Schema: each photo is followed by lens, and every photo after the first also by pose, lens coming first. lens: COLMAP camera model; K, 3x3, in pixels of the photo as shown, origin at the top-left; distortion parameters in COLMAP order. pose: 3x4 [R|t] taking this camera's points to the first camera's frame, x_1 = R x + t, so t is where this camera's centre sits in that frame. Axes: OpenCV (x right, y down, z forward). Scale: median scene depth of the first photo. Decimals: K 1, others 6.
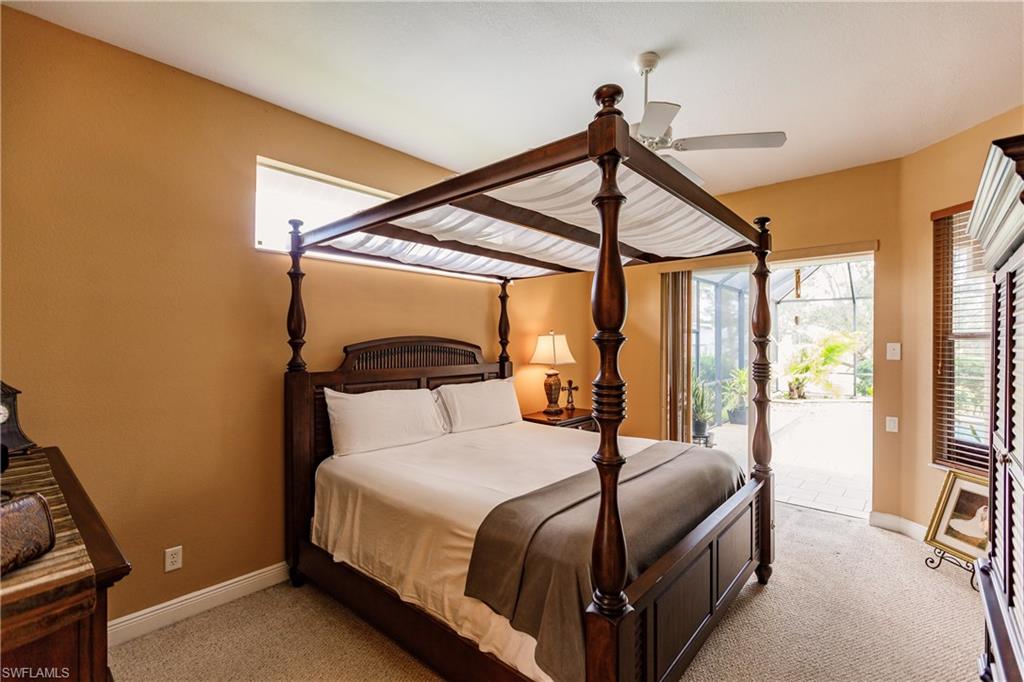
lens RADIAL K [[456.1, 0, 513.2], [0, 456.1, 342.7], [0, 0, 1]] dist [0.005109, -0.000756]
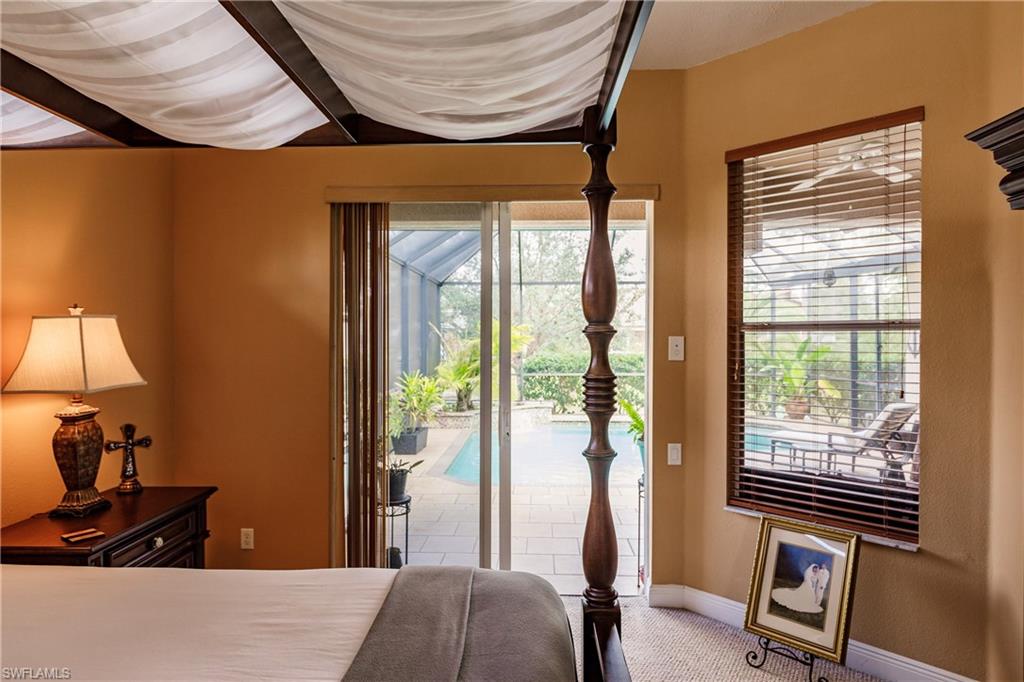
lens RADIAL K [[624.6, 0, 514.6], [0, 624.6, 340.6], [0, 0, 1]] dist [-0.004419, 0.001457]
pose [[0.770740, -0.004709, 0.637133, 0.036267], [0.002037, 0.999986, 0.004926, 0.001565], [-0.637147, -0.002499, 0.770739, 0.368186]]
